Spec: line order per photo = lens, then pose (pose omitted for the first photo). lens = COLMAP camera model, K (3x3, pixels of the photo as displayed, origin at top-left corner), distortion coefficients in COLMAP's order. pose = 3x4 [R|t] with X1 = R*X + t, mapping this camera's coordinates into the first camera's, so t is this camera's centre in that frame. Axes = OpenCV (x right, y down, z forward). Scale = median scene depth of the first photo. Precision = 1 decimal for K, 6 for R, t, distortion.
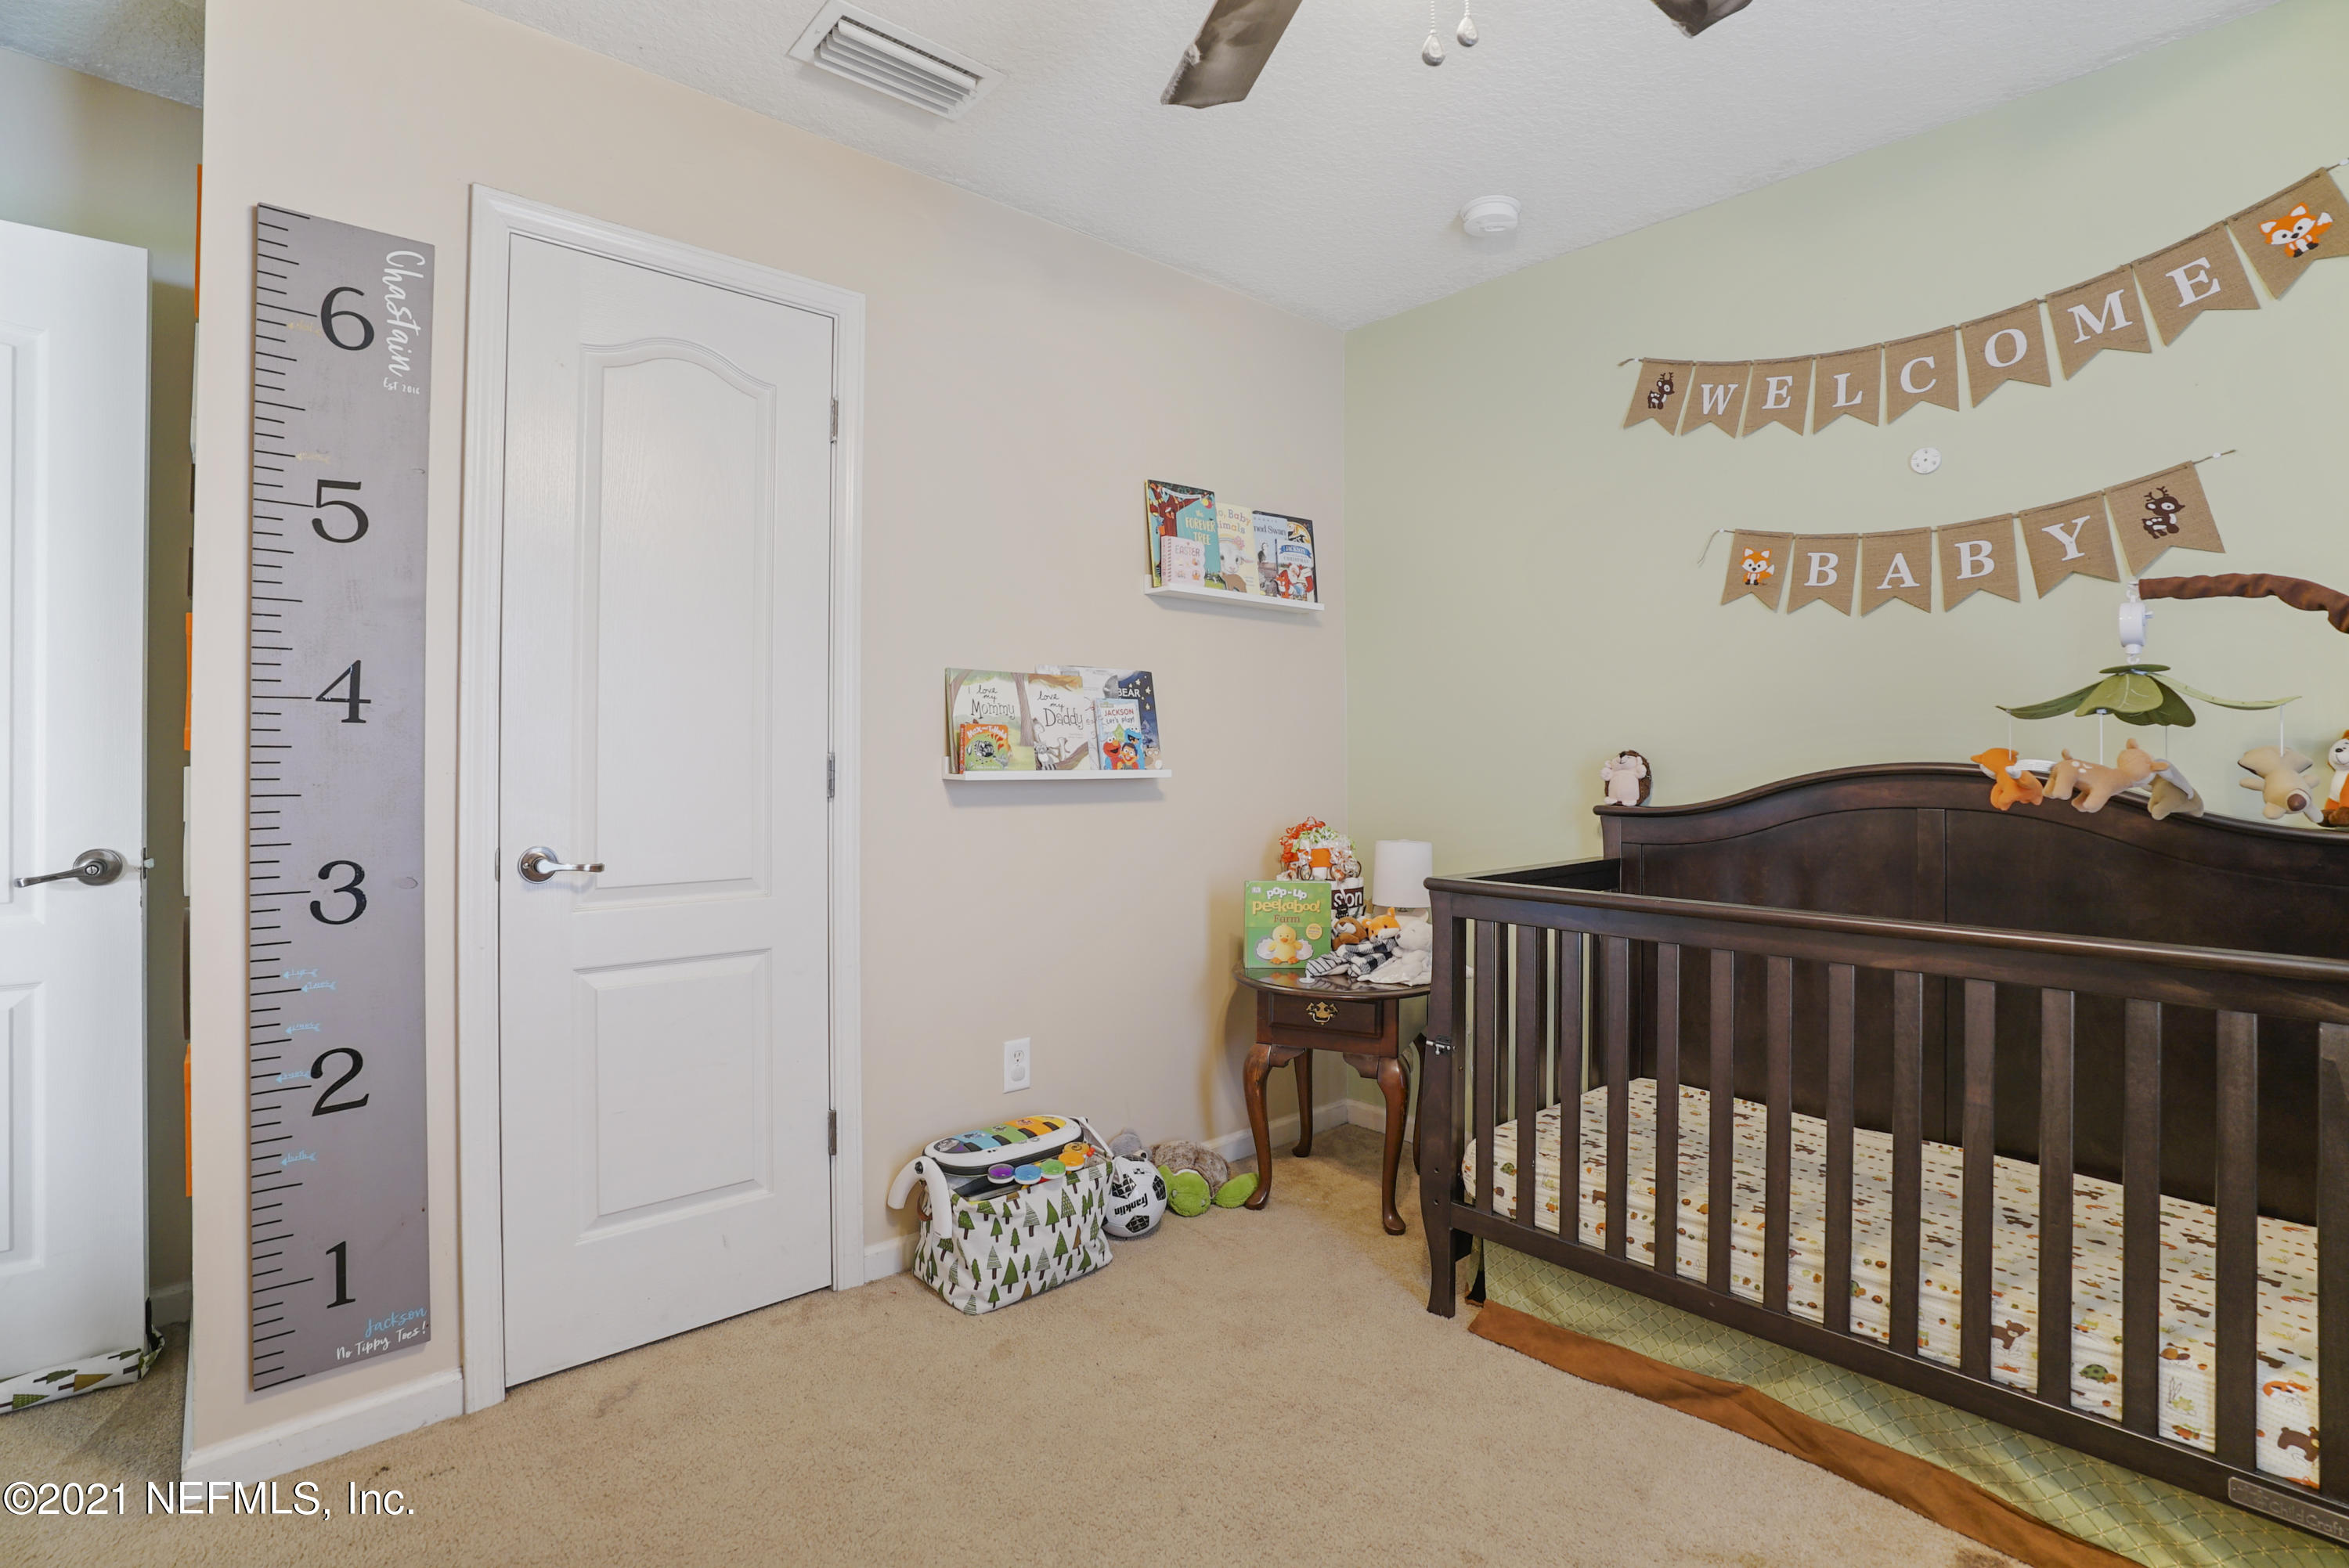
lens RADIAL K [[1128.1, 0, 1178.1], [0, 1128.1, 766.0], [0, 0, 1]] dist [-0.061826, 0.025136]
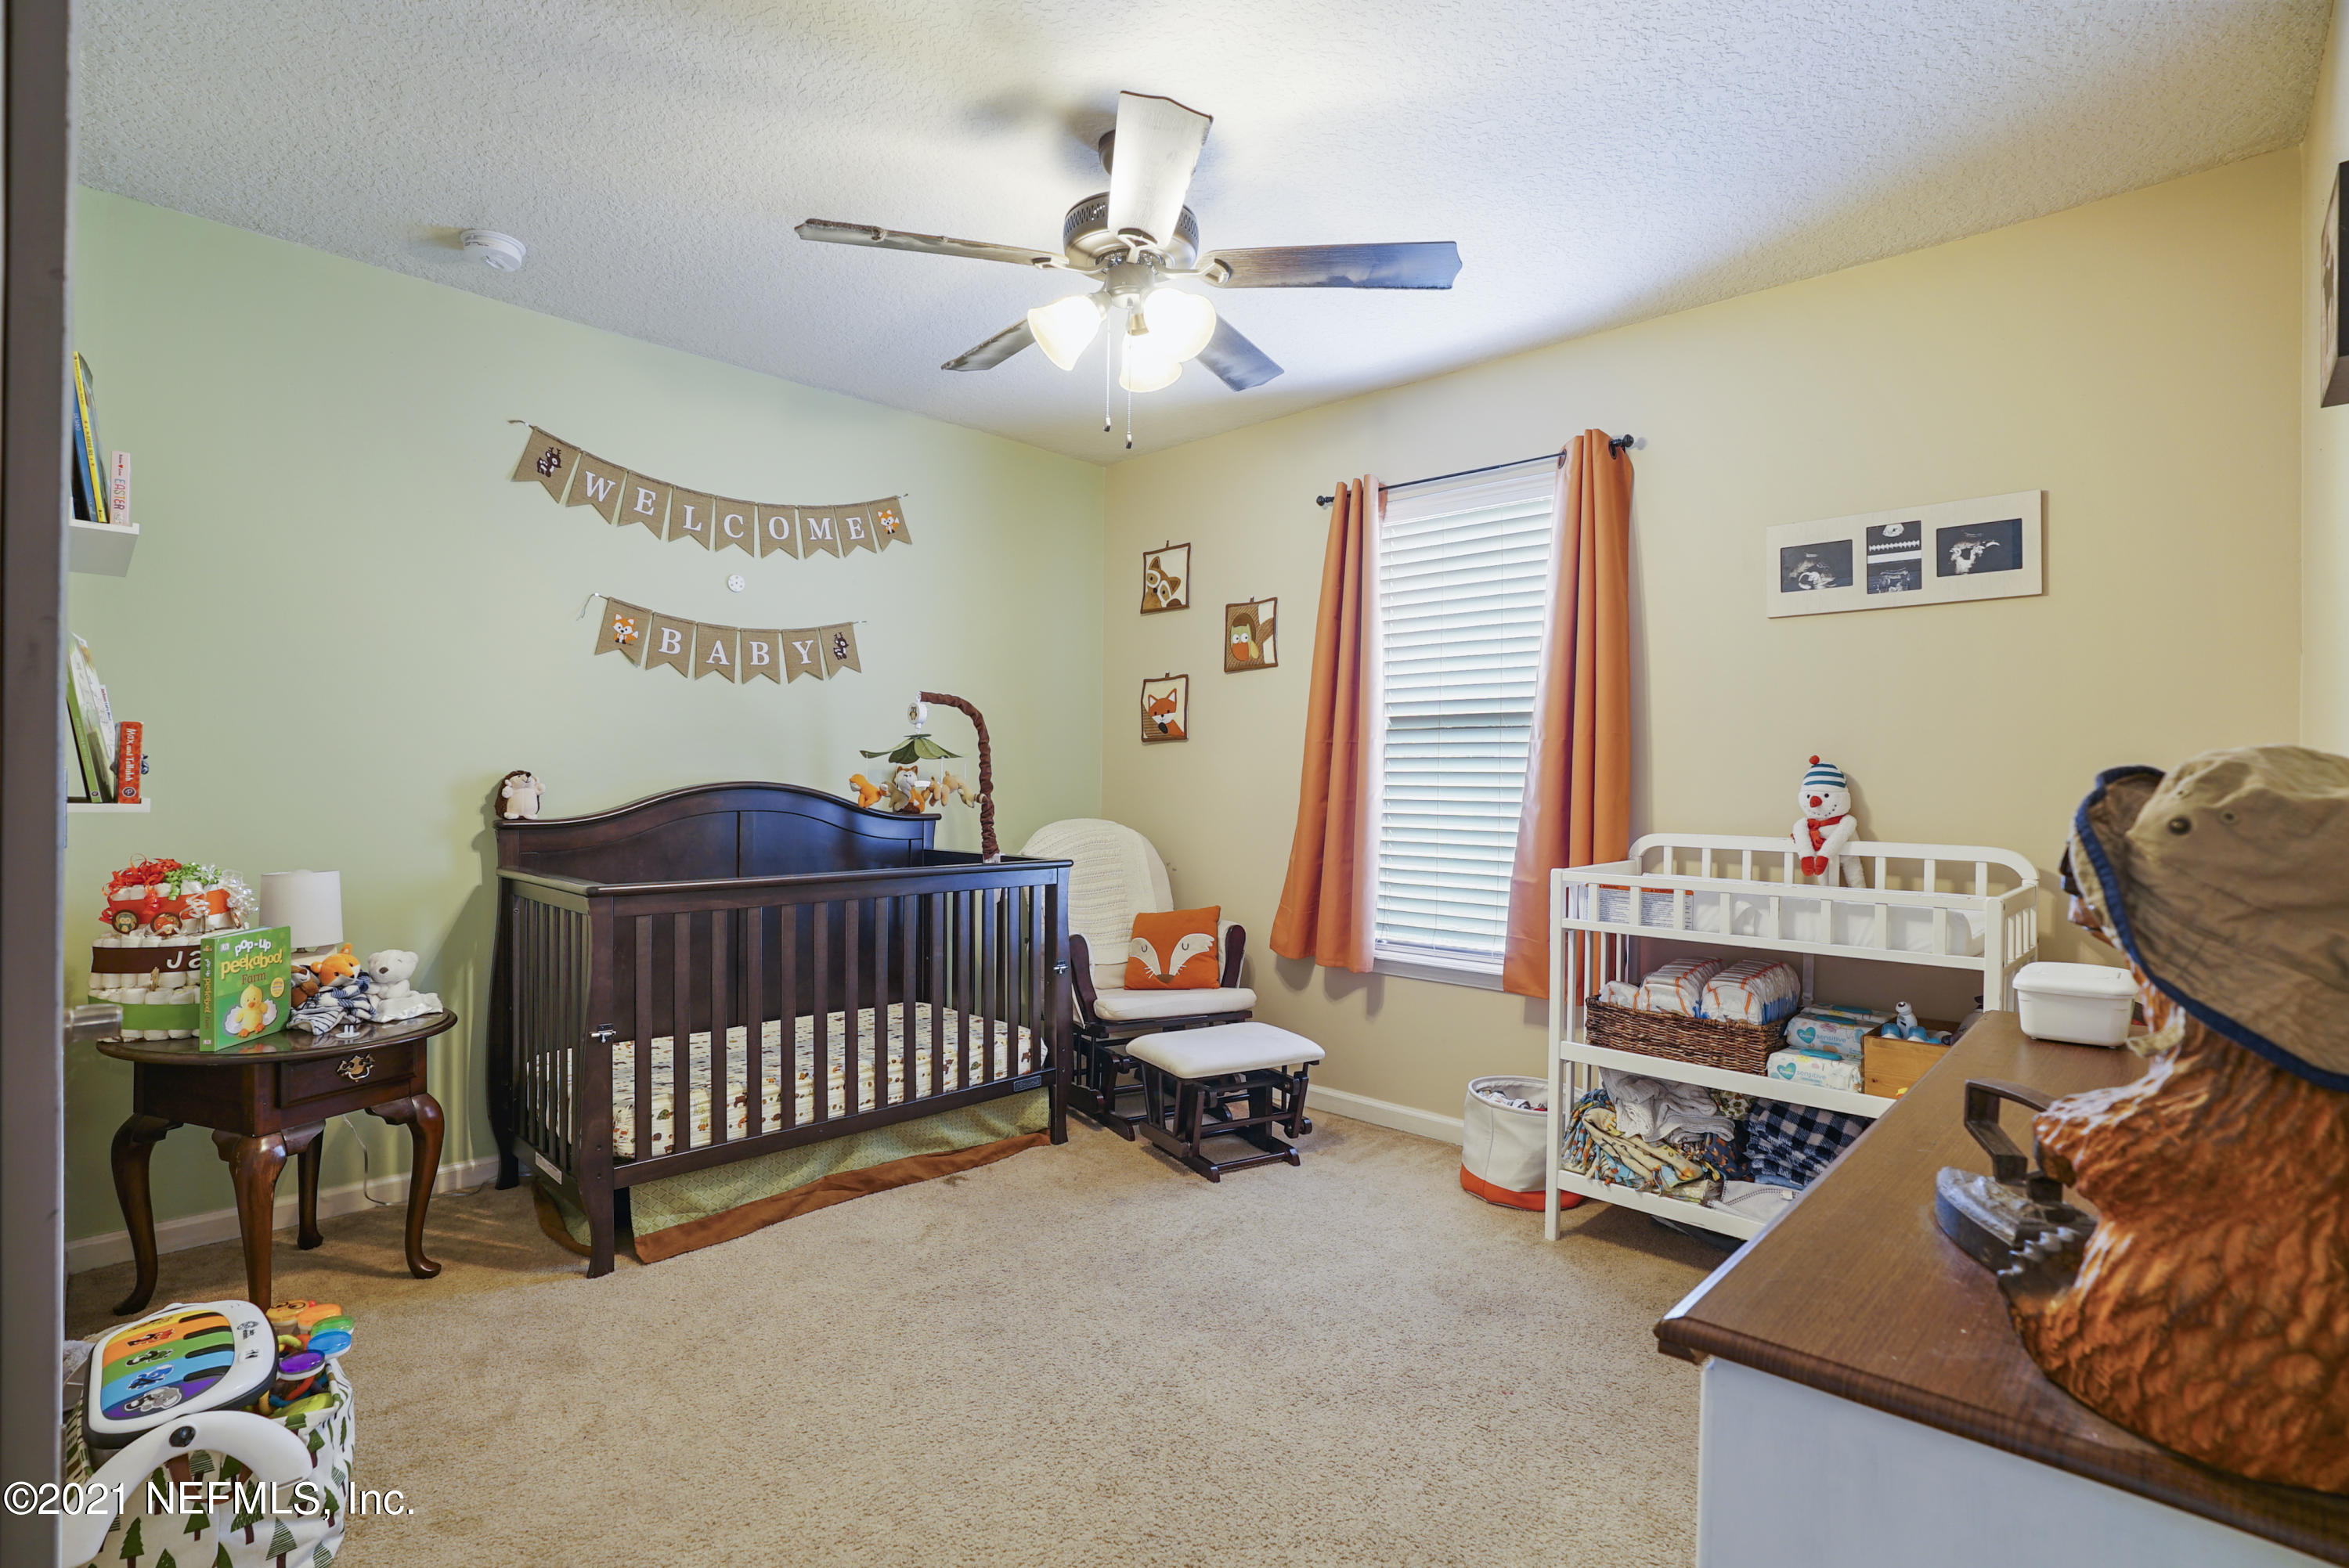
lens RADIAL K [[1116.3, 0, 1166.9], [0, 1116.3, 815.7], [0, 0, 1]] dist [-0.060558, 0.024251]
pose [[-0.075859, -0.033134, 0.996568, -0.912284], [-0.002871, 0.999451, 0.033011, -0.008165], [-0.997114, -0.000357, -0.075912, 0.526383]]
